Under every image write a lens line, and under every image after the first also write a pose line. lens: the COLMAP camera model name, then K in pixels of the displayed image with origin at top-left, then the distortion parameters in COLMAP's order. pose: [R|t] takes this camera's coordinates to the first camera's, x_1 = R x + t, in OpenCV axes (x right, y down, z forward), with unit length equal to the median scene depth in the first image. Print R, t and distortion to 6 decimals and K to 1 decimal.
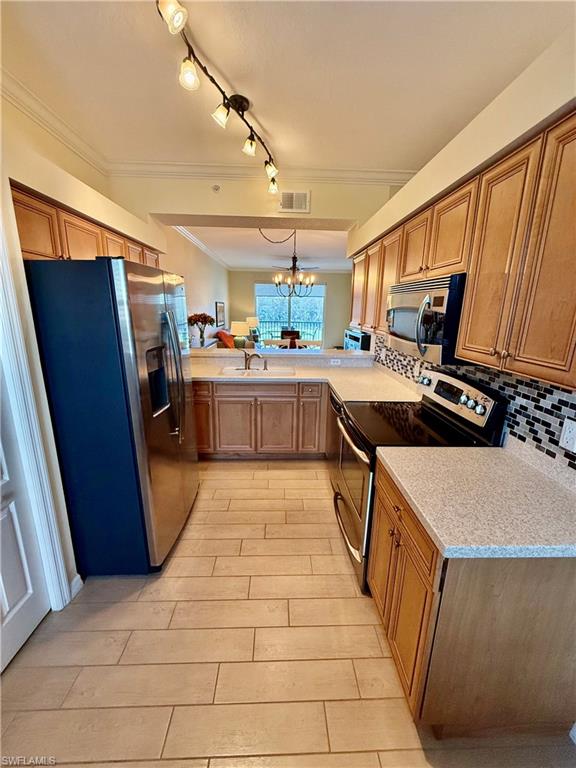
lens RADIAL K [[306.1, 0, 287.8], [0, 306.1, 381.8], [0, 0, 1]] dist [0.000020, 0.000359]
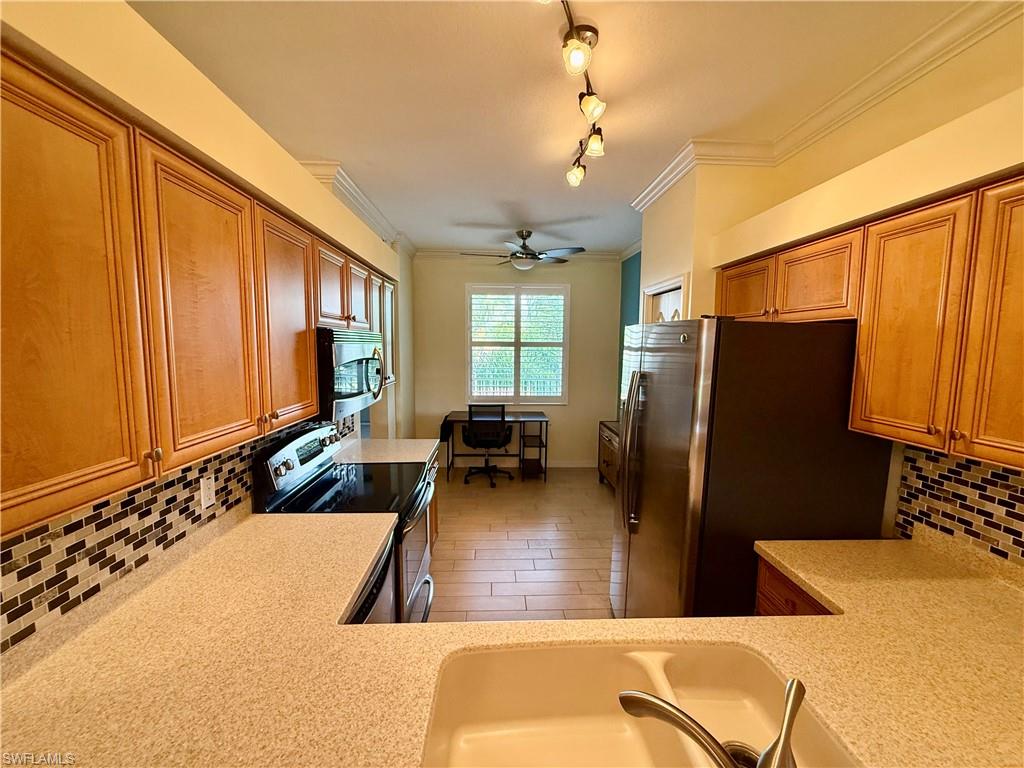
lens RADIAL K [[408.1, 0, 511.0], [0, 408.1, 384.4], [0, 0, 1]] dist [0.000020, 0.000359]
pose [[-0.999560, -0.026708, -0.012921, -0.001585], [-0.029483, 0.942846, 0.331923, -0.478633], [0.003318, 0.332157, -0.943218, 1.658200]]
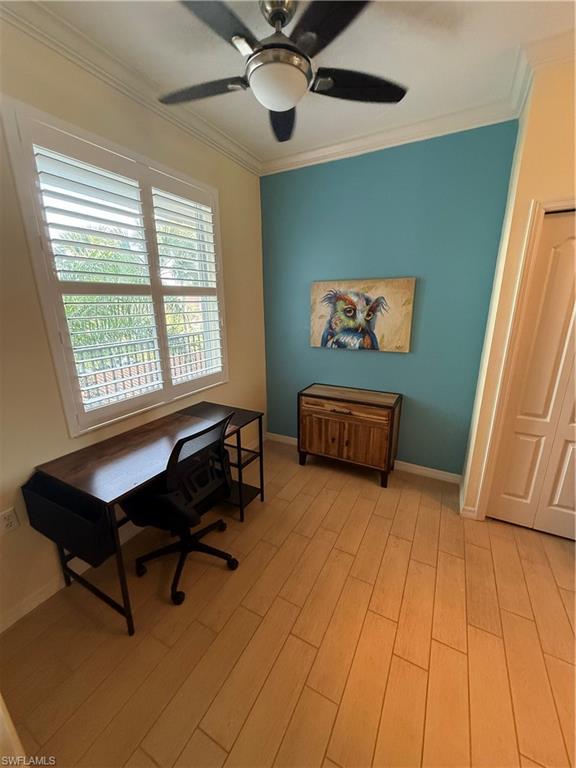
lens RADIAL K [[306.1, 0, 287.8], [0, 306.1, 381.8], [0, 0, 1]] dist [0.000020, 0.000359]
pose [[-0.499549, 0.212612, -0.839790, 0.938780], [-0.207009, 0.912032, 0.354041, 0.202019], [0.841188, 0.350705, -0.411592, -0.843411]]
